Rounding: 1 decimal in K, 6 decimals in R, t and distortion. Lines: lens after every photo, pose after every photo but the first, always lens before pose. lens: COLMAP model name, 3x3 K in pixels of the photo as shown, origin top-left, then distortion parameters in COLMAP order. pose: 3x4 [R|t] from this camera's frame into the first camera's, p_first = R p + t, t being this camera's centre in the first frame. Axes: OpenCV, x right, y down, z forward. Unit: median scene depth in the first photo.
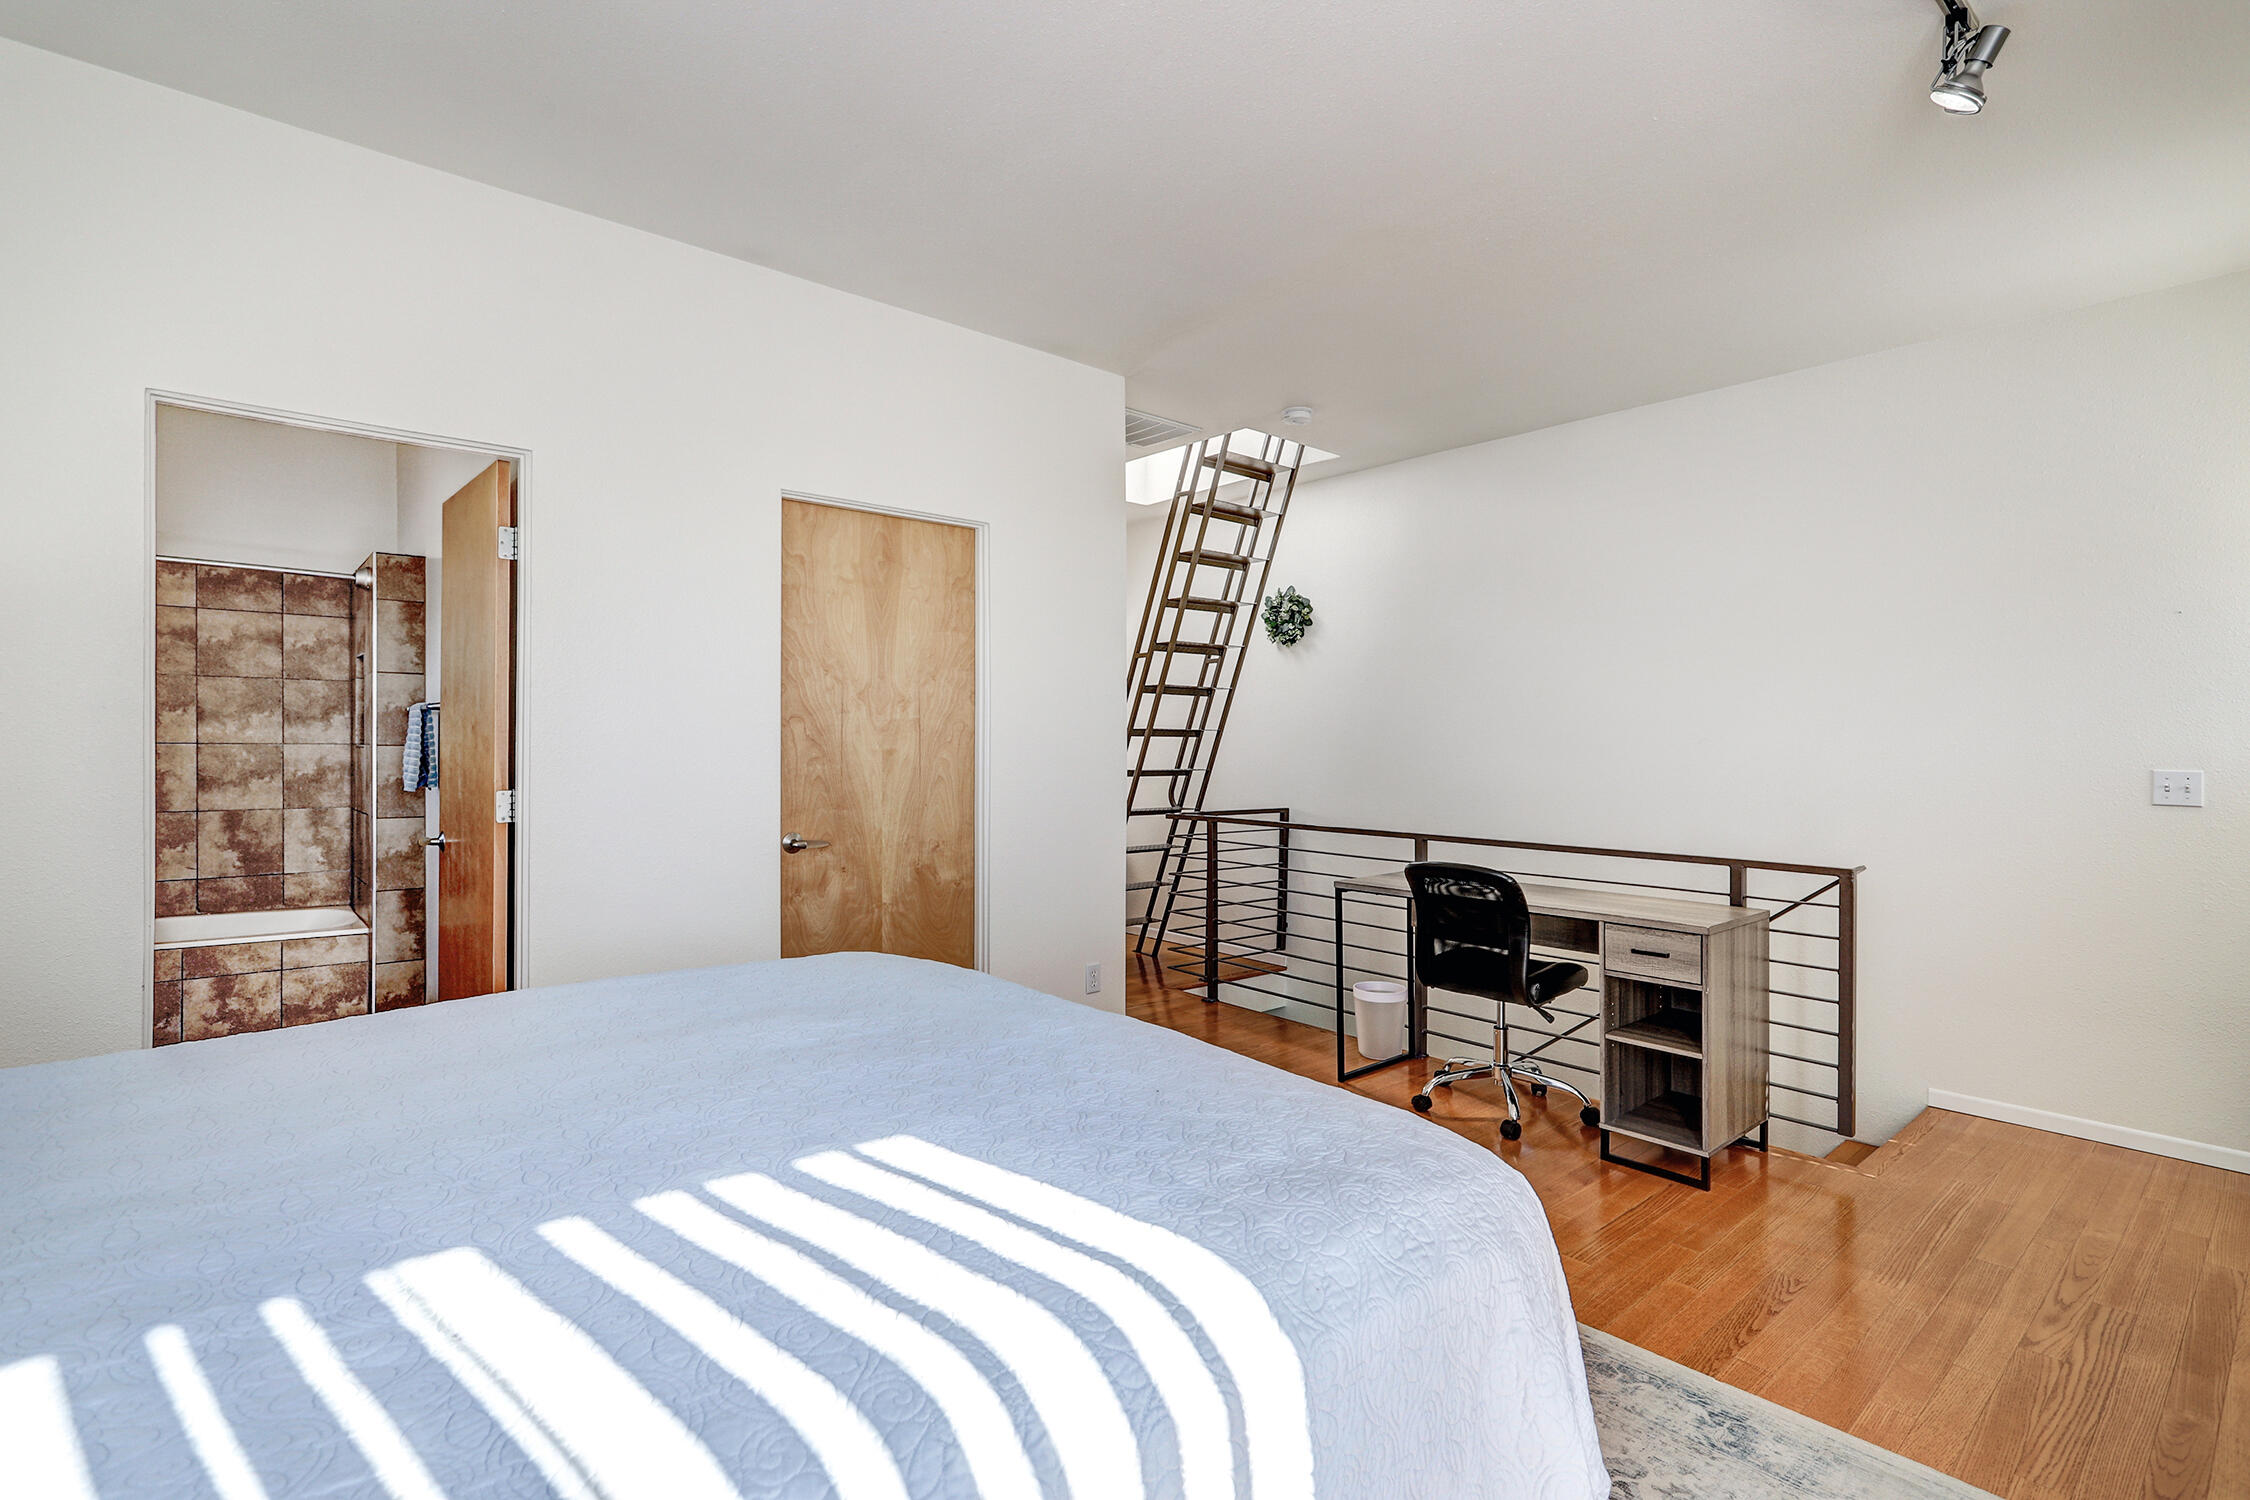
lens RADIAL K [[1066.2, 0, 1110.5], [0, 1066.2, 745.3], [0, 0, 1]] dist [-0.004344, 0.003683]
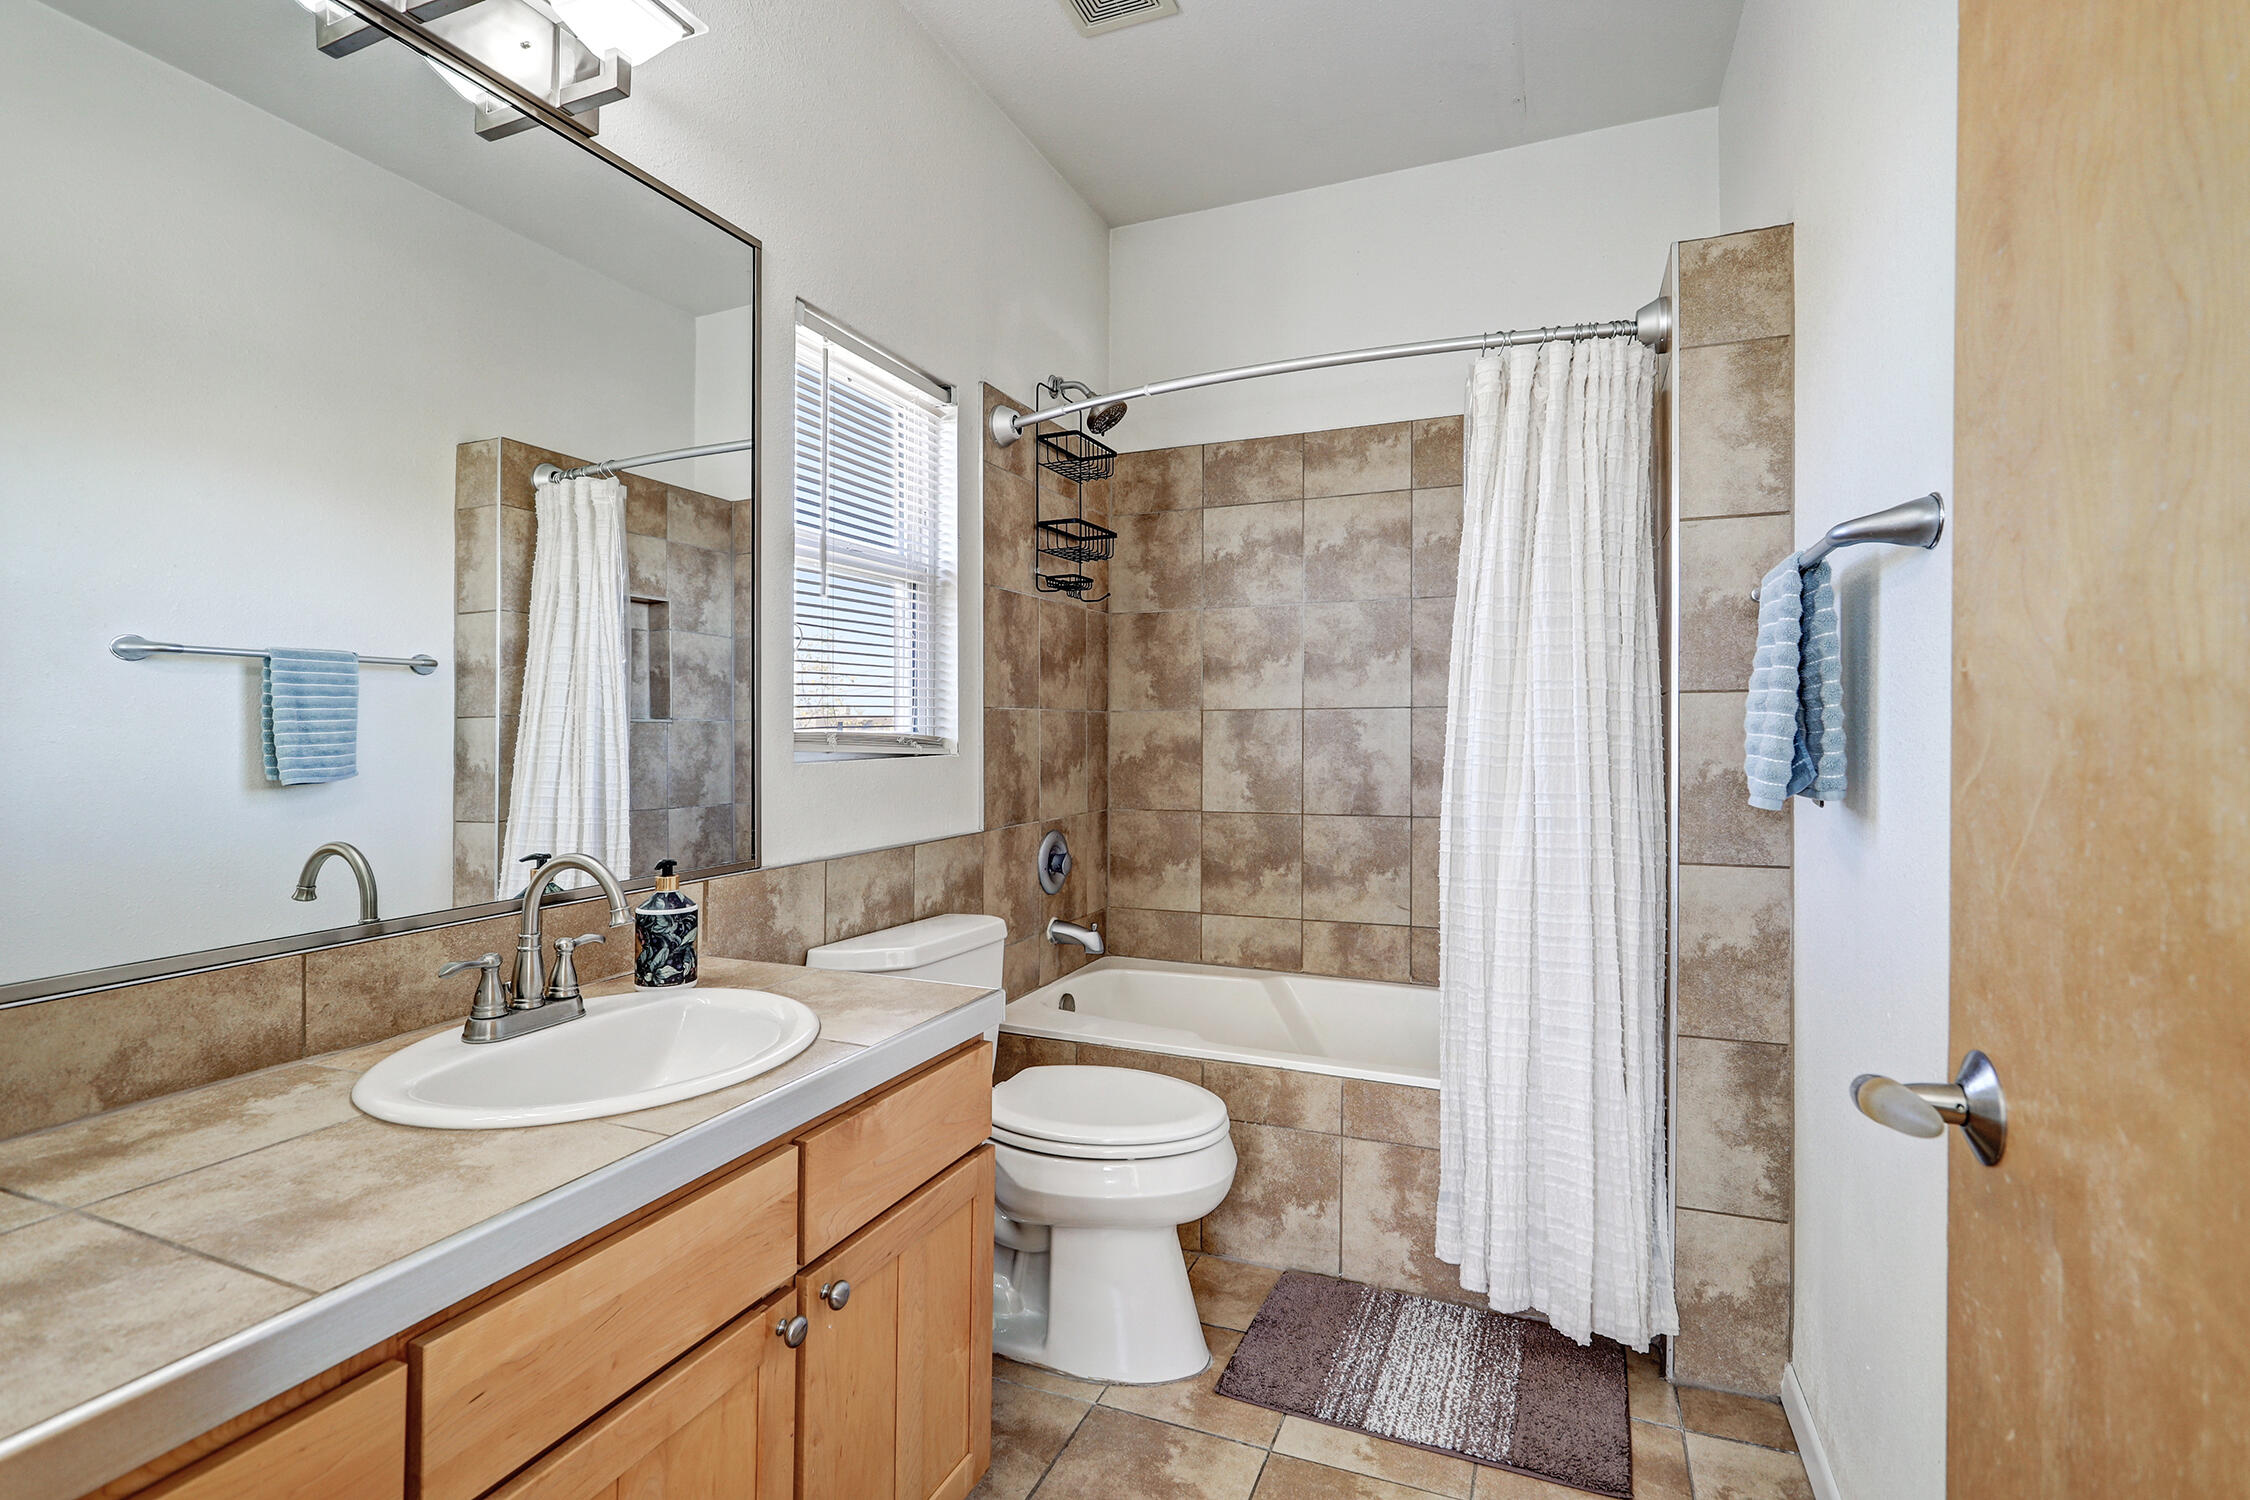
lens RADIAL K [[1066.2, 0, 1106.9], [0, 1066.2, 738.6], [0, 0, 1]] dist [-0.004344, 0.003683]
pose [[0.448002, -0.002914, -0.894028, -0.403573], [-0.003222, 0.999983, -0.004874, 0.020729], [0.894027, 0.005064, 0.447984, 0.594030]]
